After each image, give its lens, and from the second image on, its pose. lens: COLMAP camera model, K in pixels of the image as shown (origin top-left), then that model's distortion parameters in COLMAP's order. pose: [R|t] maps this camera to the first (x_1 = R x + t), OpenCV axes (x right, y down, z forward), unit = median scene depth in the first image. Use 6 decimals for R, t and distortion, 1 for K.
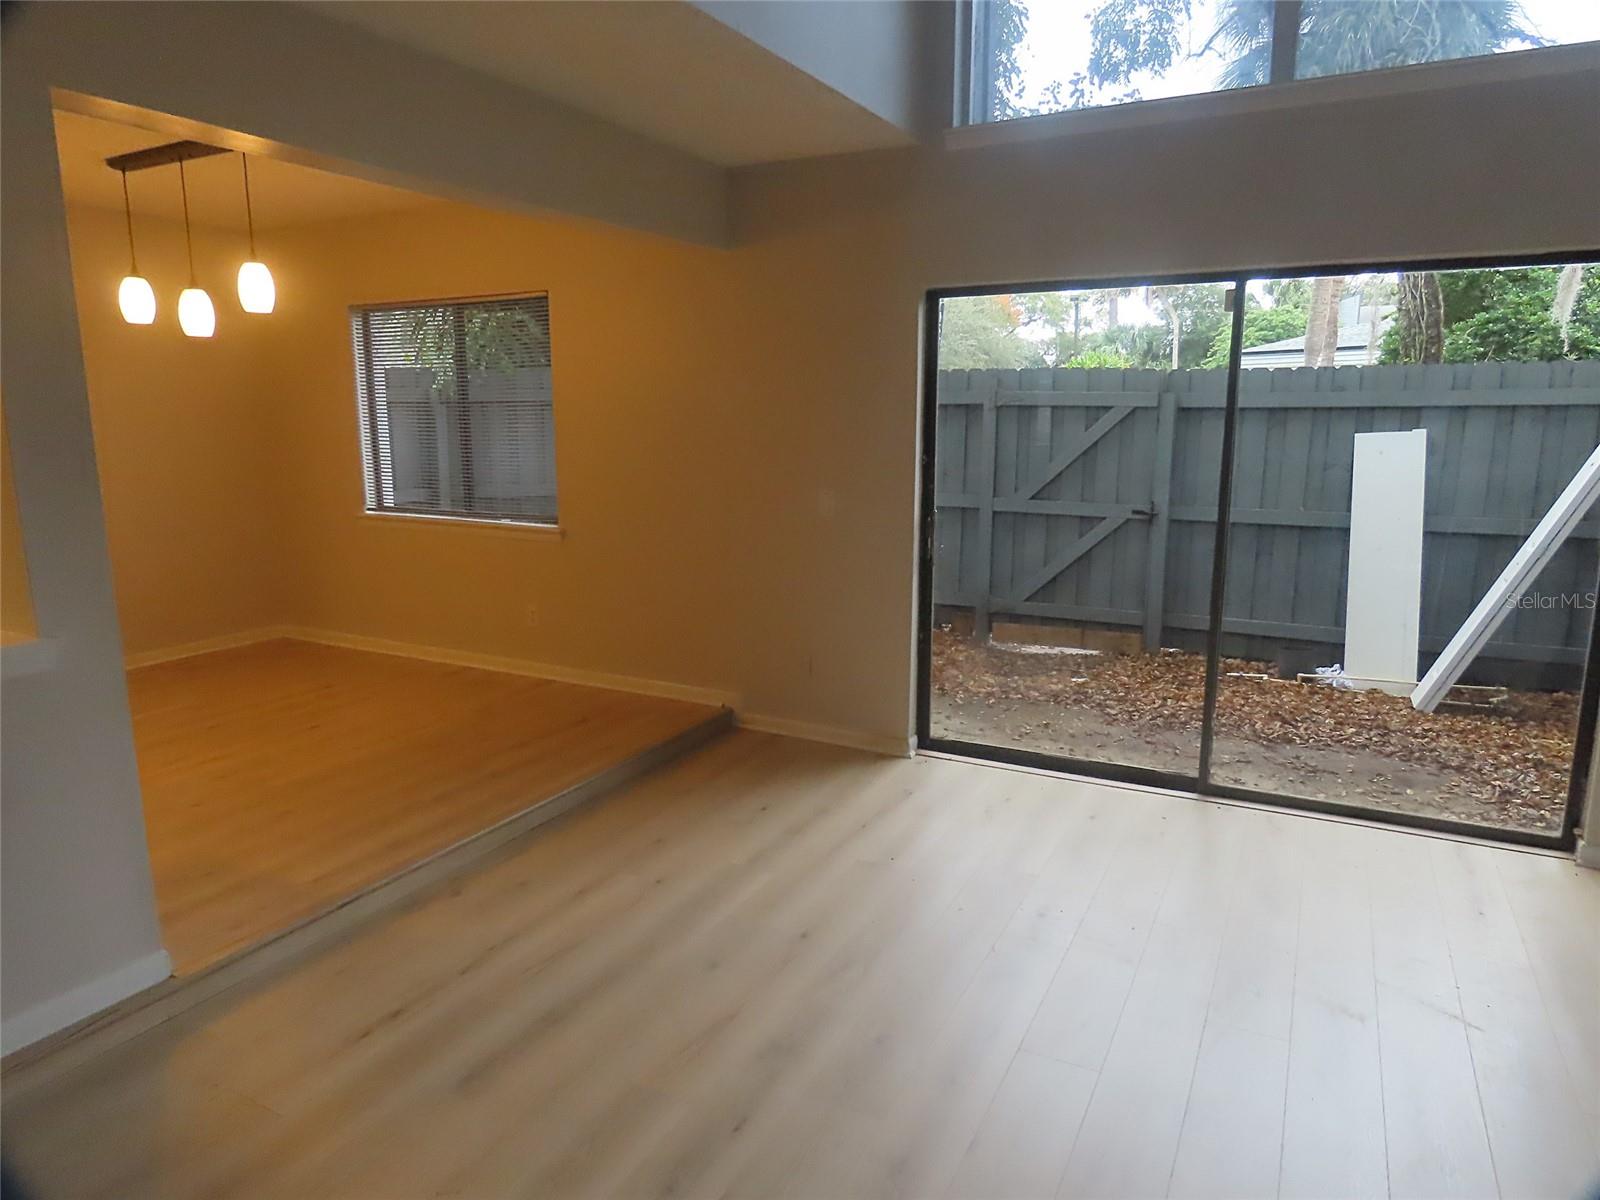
lens RADIAL K [[1013.4, 0, 800.0], [0, 1013.4, 600.0], [0, 0, 1]] dist [-0.009176, 0.003087]
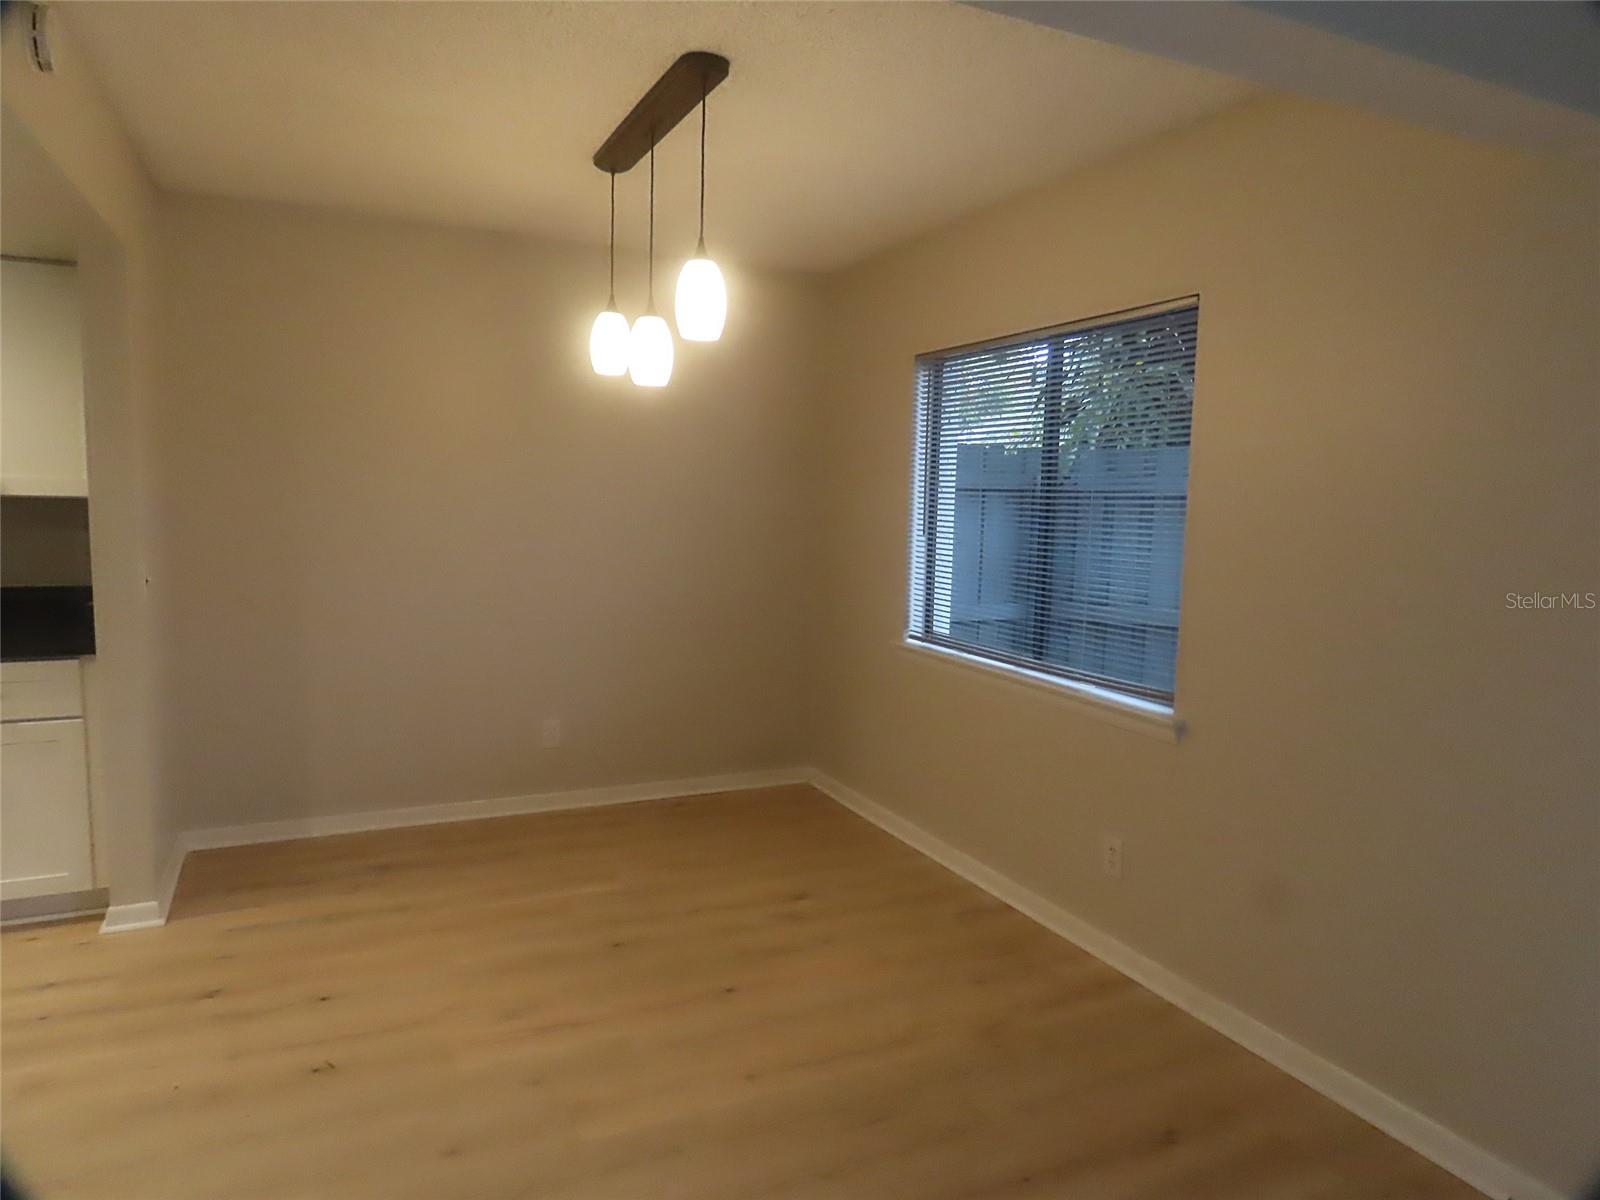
lens RADIAL K [[1013.4, 0, 800.0], [0, 1013.4, 600.0], [0, 0, 1]] dist [-0.009176, 0.003087]
pose [[0.805717, 0.077600, -0.587196, -0.079679], [-0.131013, 0.990173, -0.048915, -0.076190], [0.577630, 0.116342, 0.807966, 0.410477]]
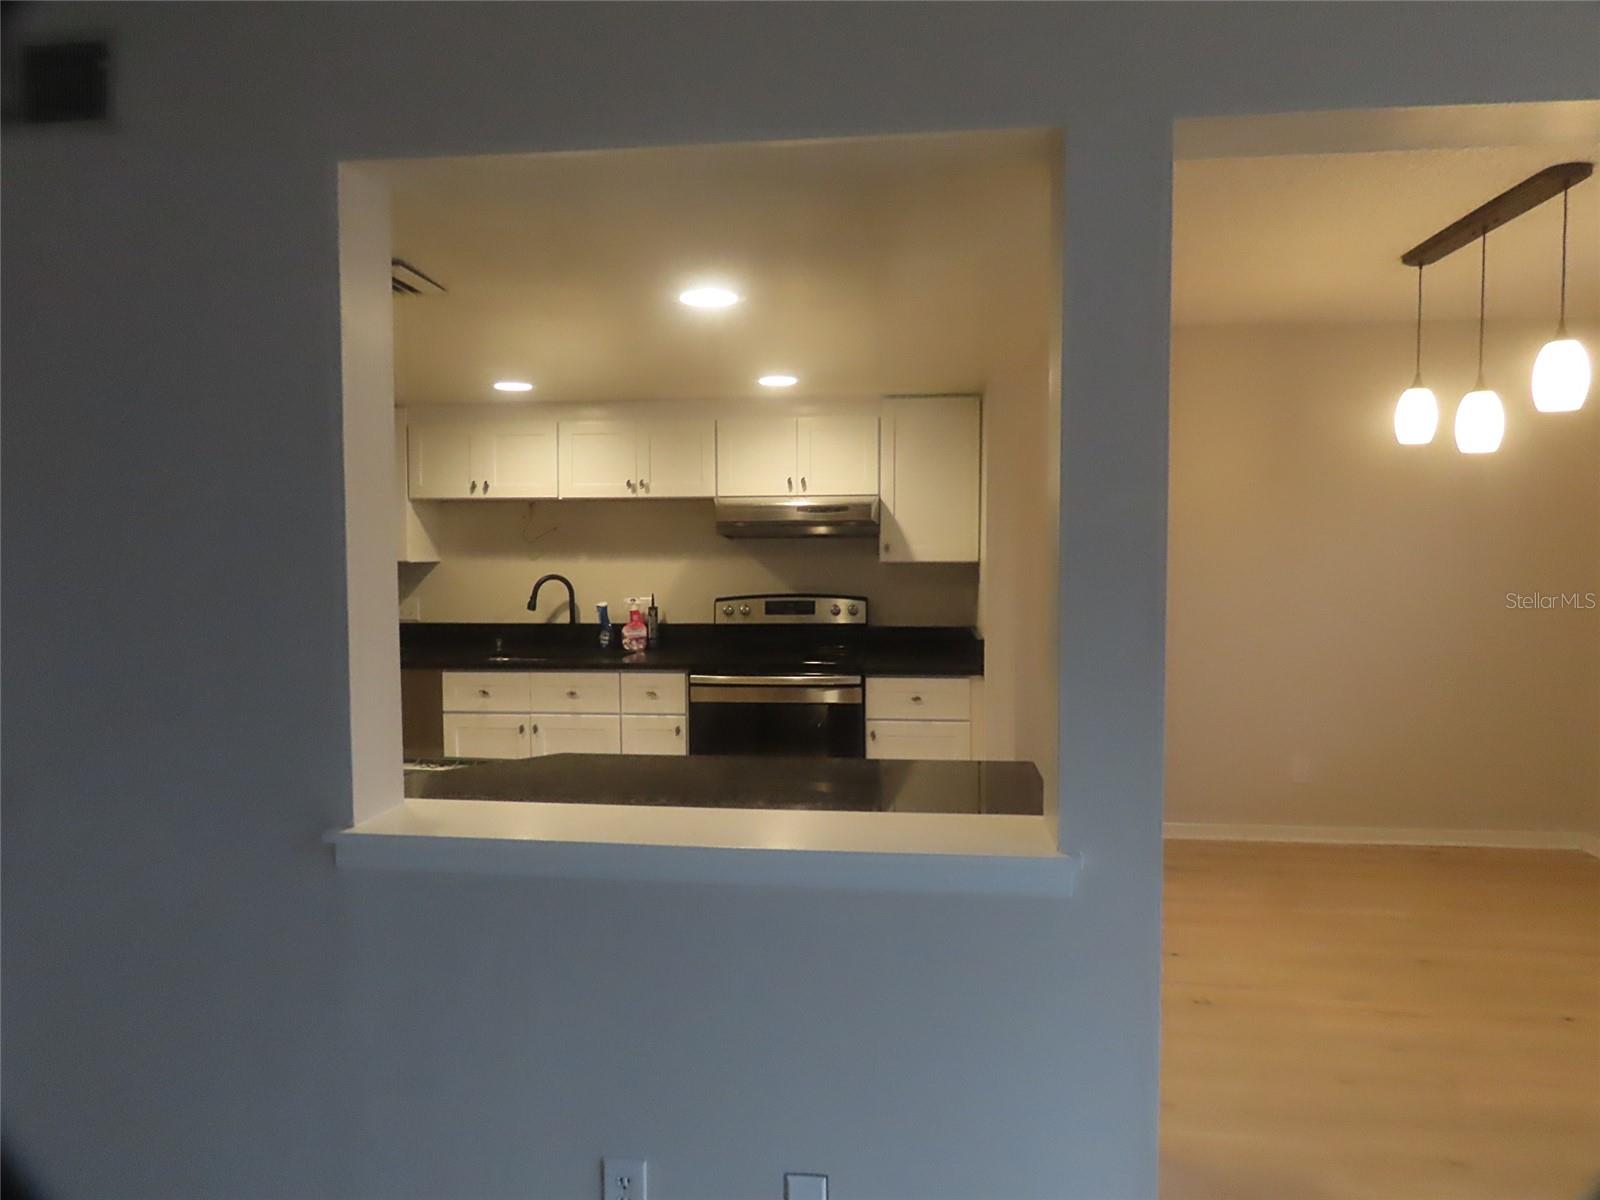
lens RADIAL K [[1013.4, 0, 800.0], [0, 1013.4, 600.0], [0, 0, 1]] dist [-0.009176, 0.003087]
pose [[0.367420, 0.050055, -0.928707, -0.058892], [-0.168655, 0.985581, -0.013604, -0.045868], [0.914635, 0.161630, 0.370564, 0.223486]]
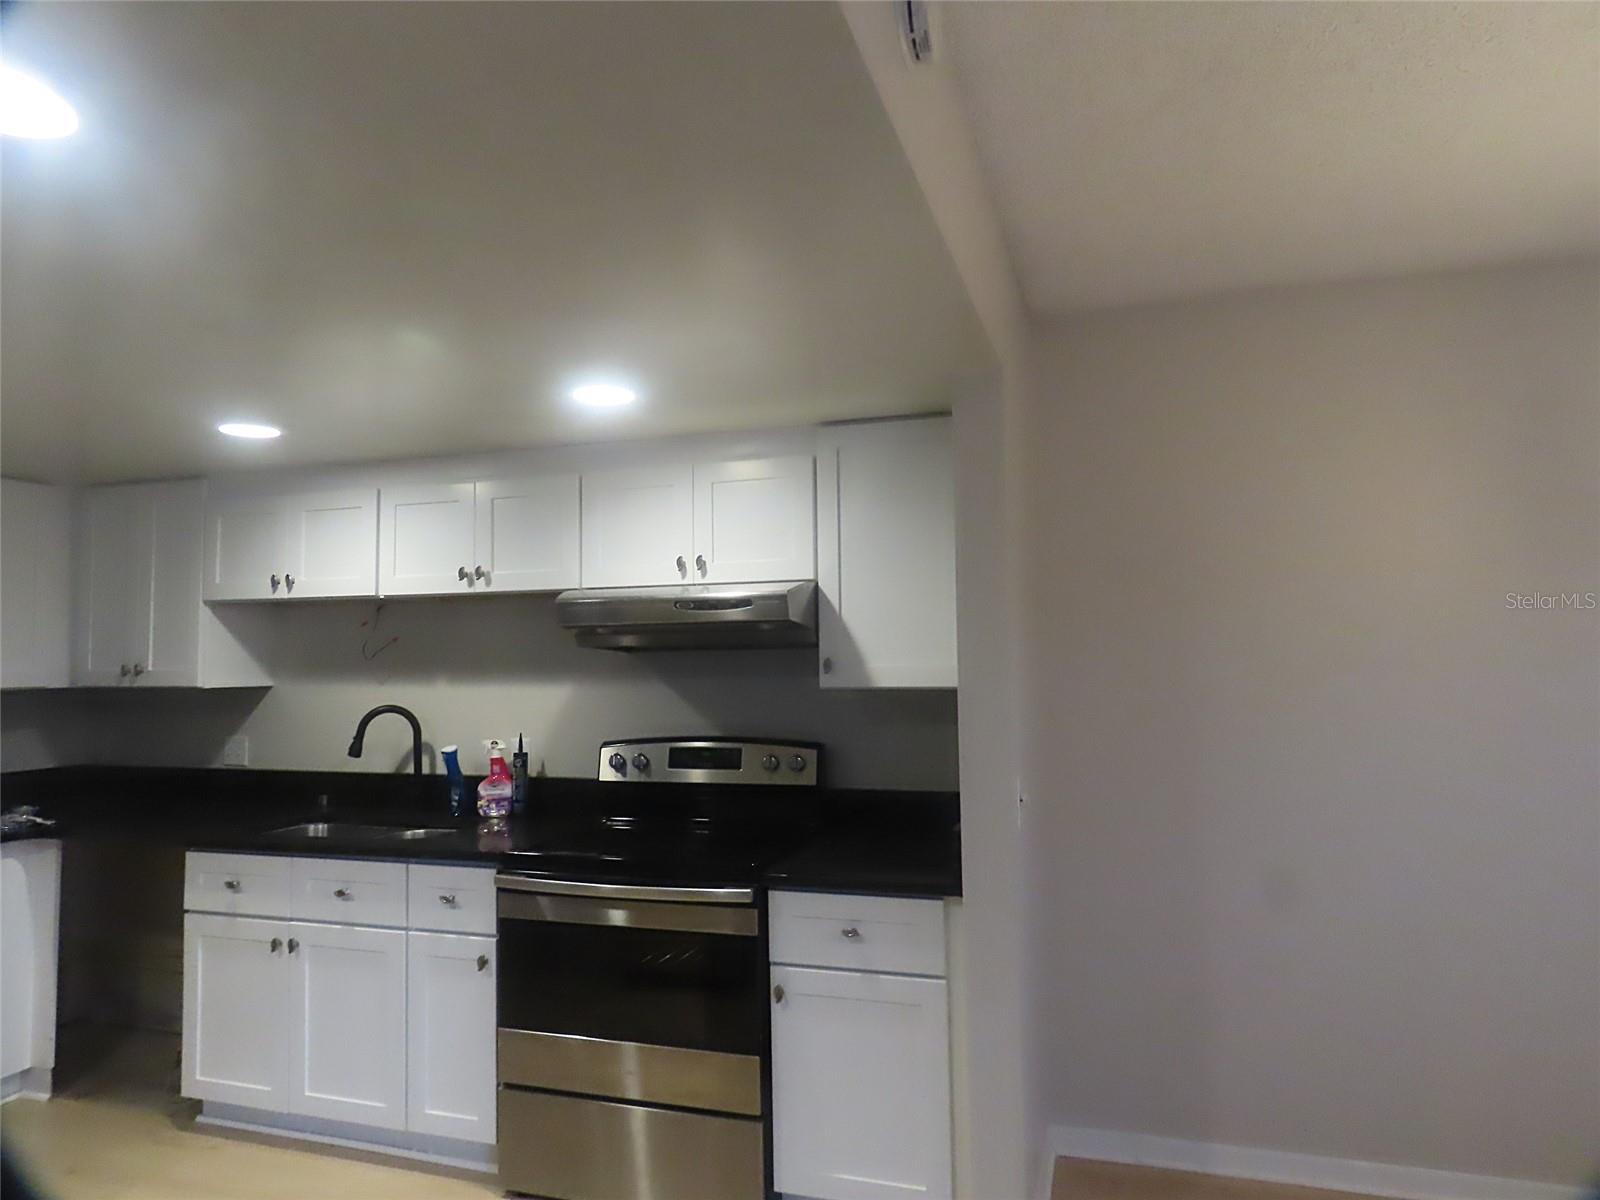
lens RADIAL K [[1013.4, 0, 800.0], [0, 1013.4, 600.0], [0, 0, 1]] dist [-0.009176, 0.003087]
pose [[0.177439, -0.052303, -0.982741, -0.301452], [-0.169743, 0.981994, -0.082911, -0.097854], [0.969383, 0.181525, 0.165366, 0.479361]]
